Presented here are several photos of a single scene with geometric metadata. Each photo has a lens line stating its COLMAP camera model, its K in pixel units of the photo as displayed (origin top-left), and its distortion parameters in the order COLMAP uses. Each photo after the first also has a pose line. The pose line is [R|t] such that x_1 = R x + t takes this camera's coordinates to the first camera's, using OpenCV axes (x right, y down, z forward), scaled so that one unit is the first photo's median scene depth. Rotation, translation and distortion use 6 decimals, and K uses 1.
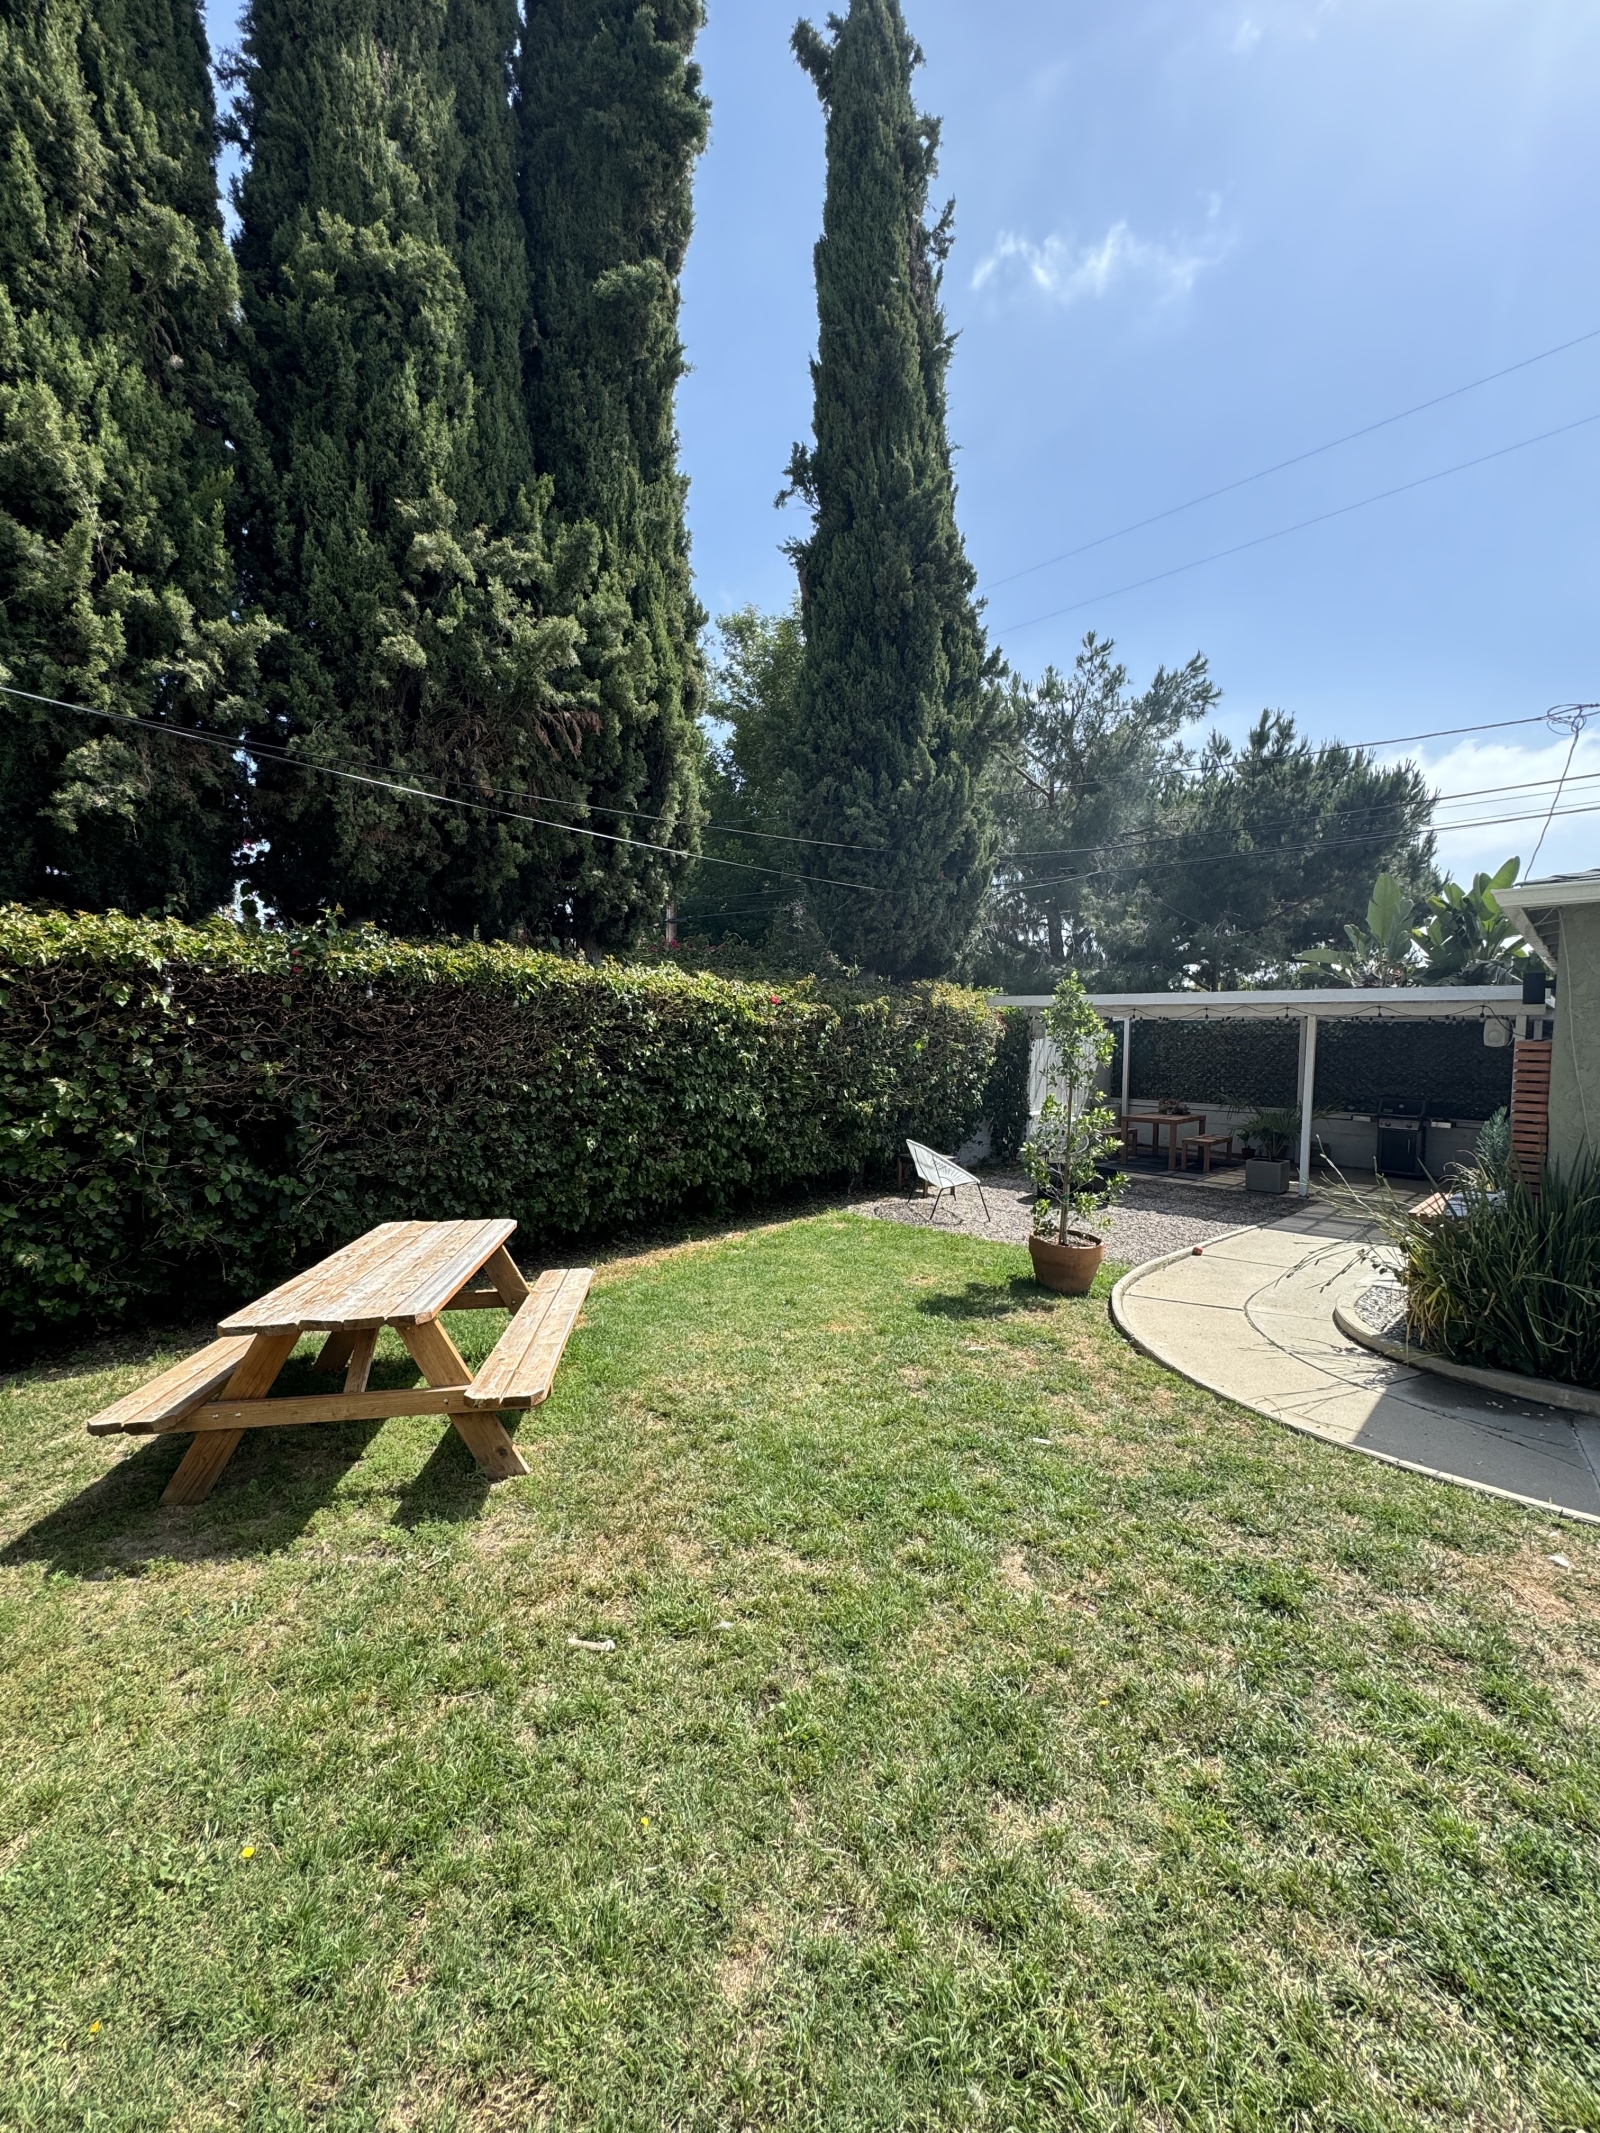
lens RADIAL K [[848.3, 0, 804.9], [0, 848.3, 1060.6], [0, 0, 1]] dist [-0.001272, 0.000203]
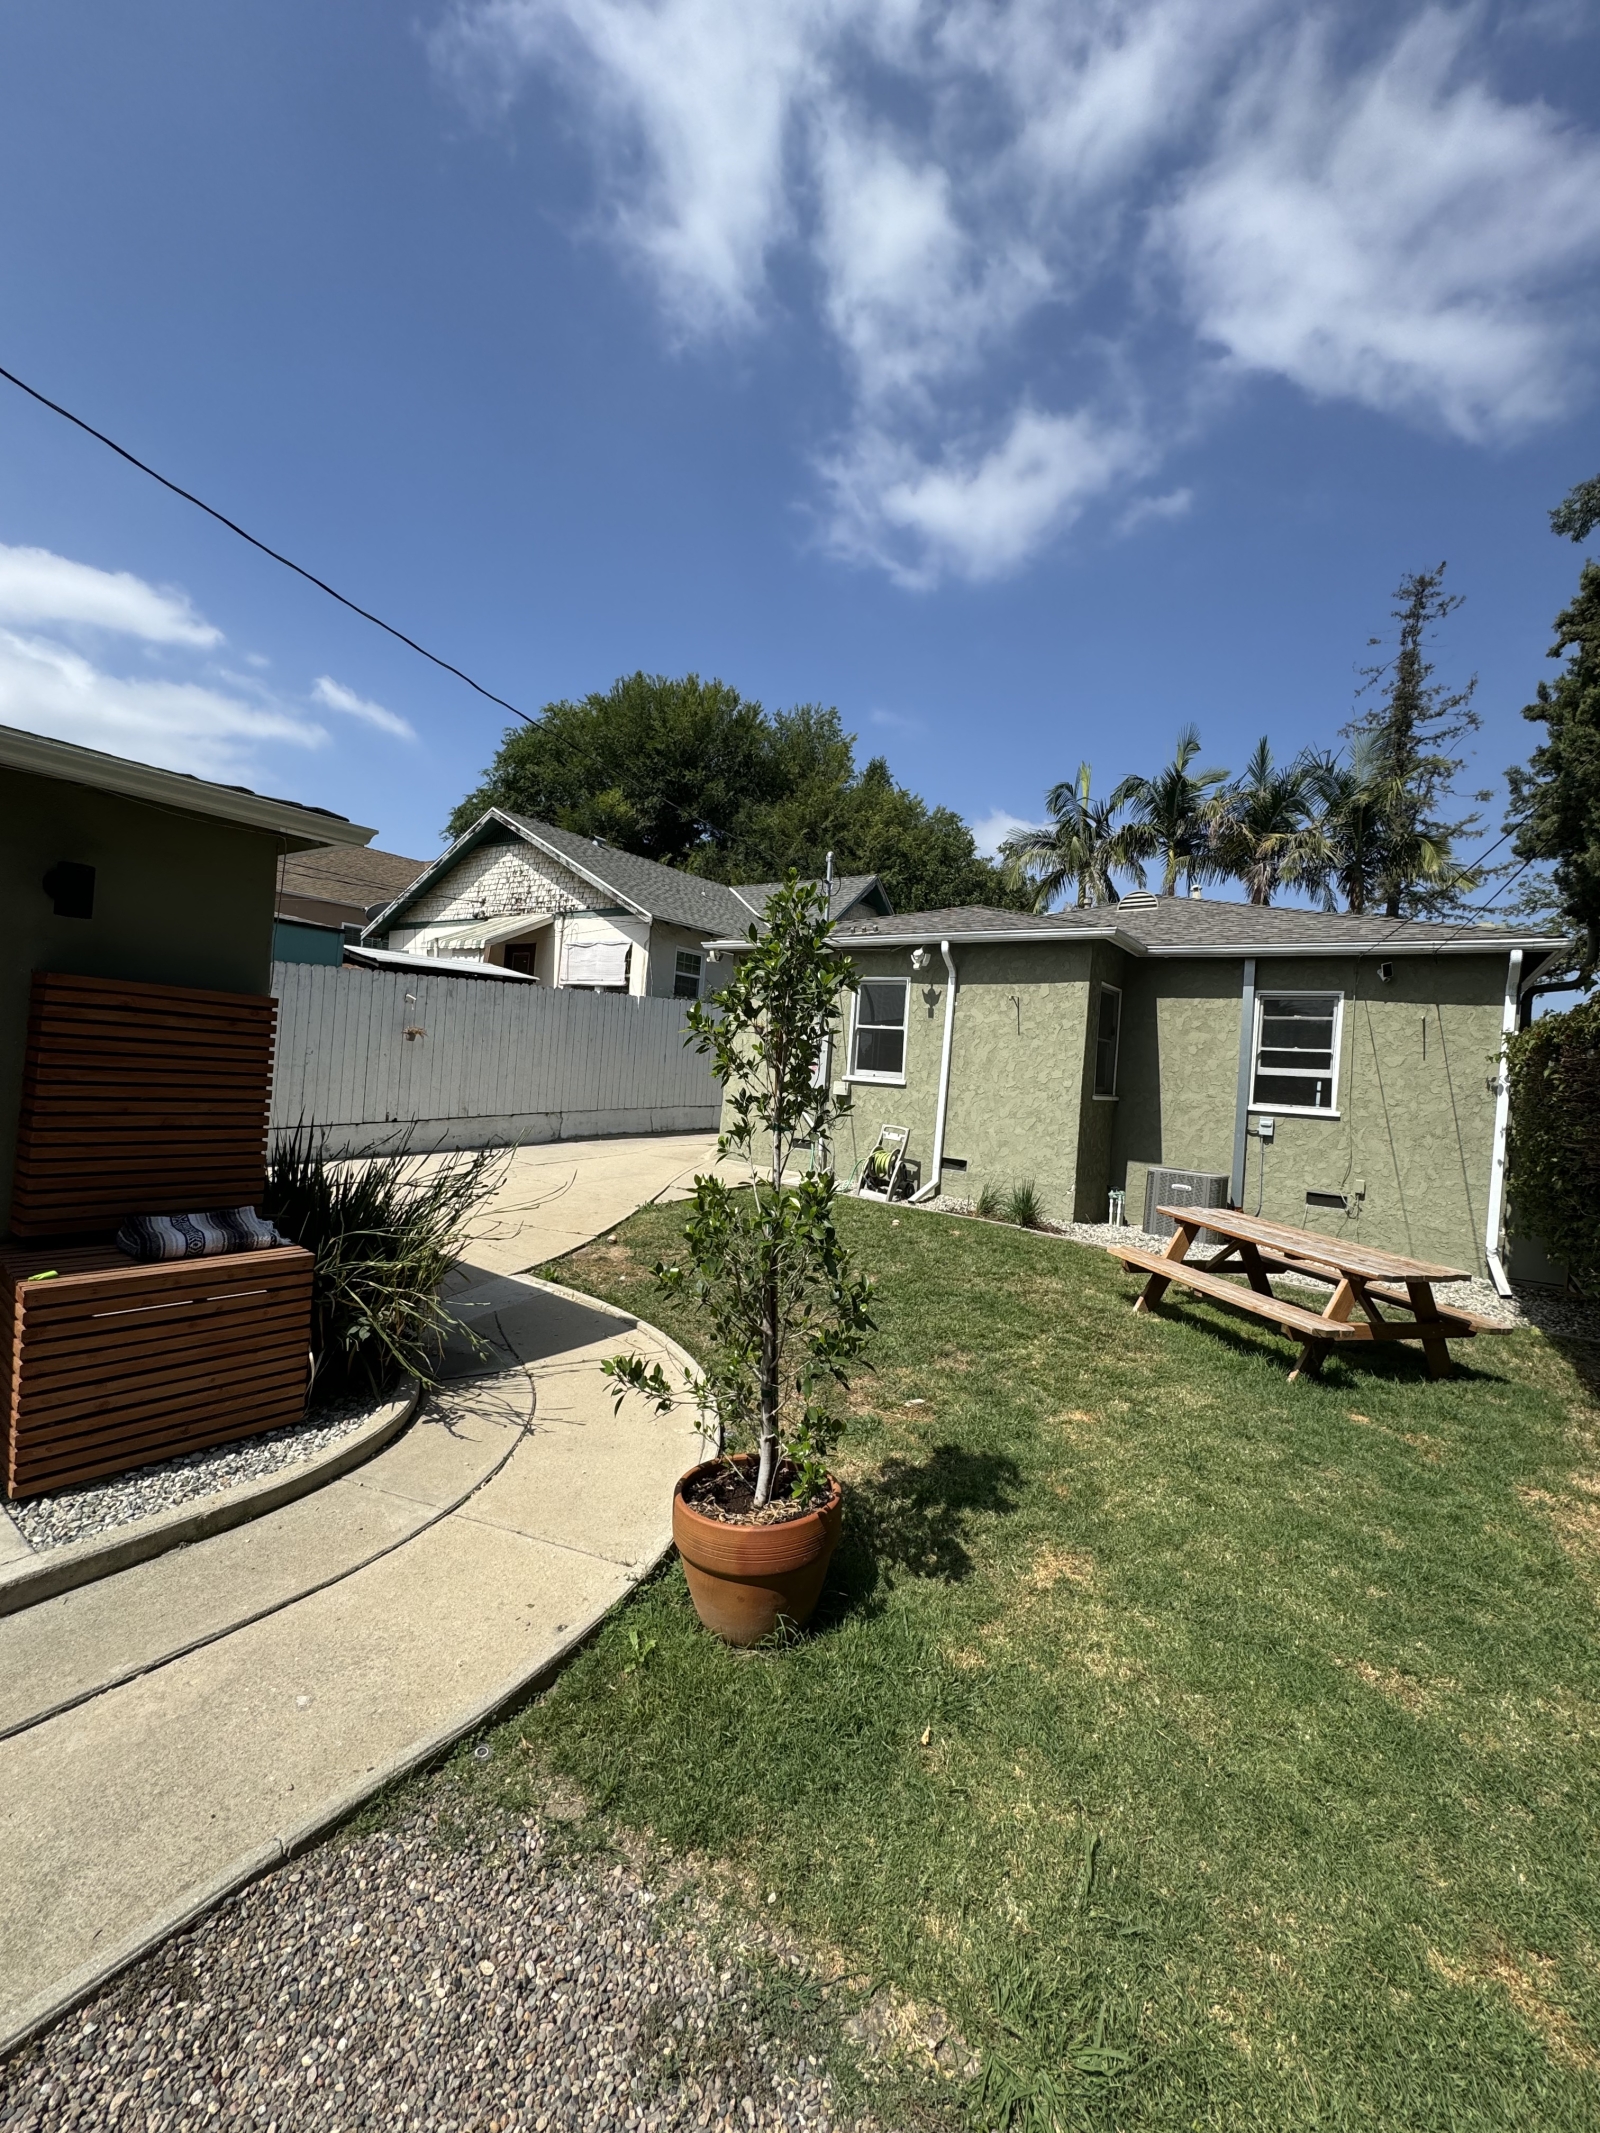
lens RADIAL K [[855.8, 0, 800.0], [0, 855.8, 1066.5], [0, 0, 1]] dist [-0.001129, -0.000065]
pose [[-0.983857, -0.076544, -0.161760, 0.398065], [-0.082092, 0.996234, 0.027890, -0.017899], [0.159016, 0.040719, -0.986436, 1.507760]]
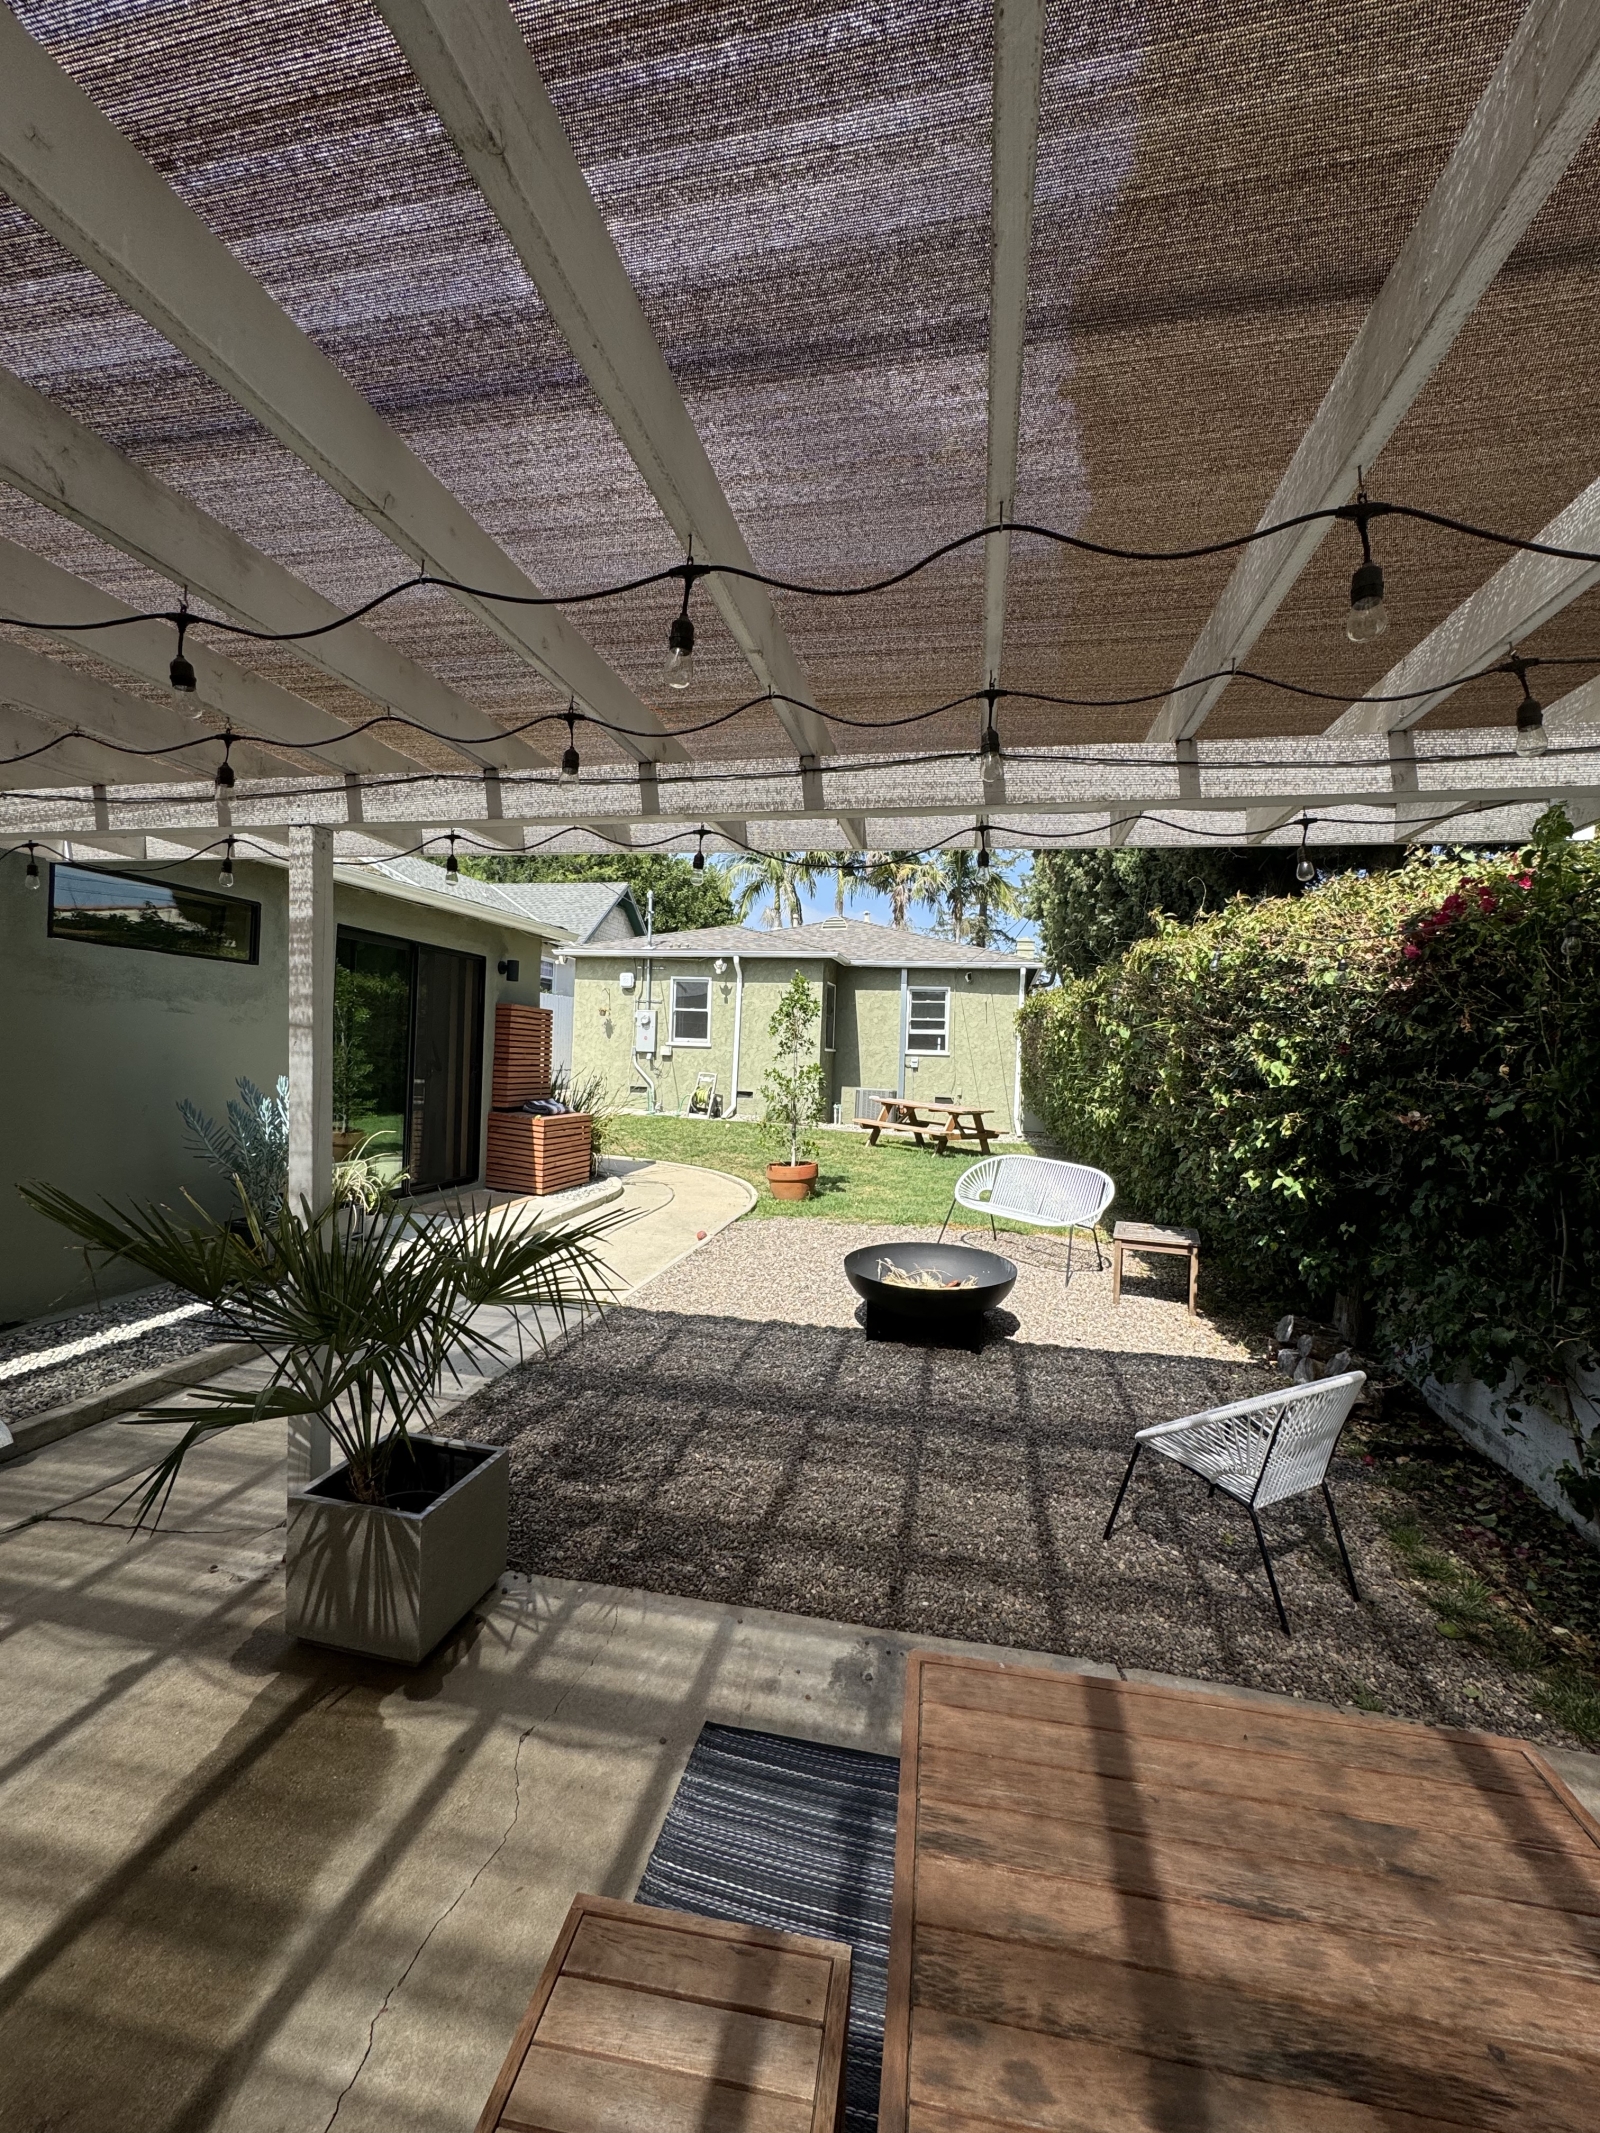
lens RADIAL K [[848.3, 0, 804.9], [0, 848.3, 1060.6], [0, 0, 1]] dist [-0.001272, 0.000203]
pose [[-0.850782, -0.033552, -0.524447, 1.072848], [-0.057612, 0.997900, 0.029619, -0.001869], [0.522351, 0.055414, -0.850928, 2.295252]]
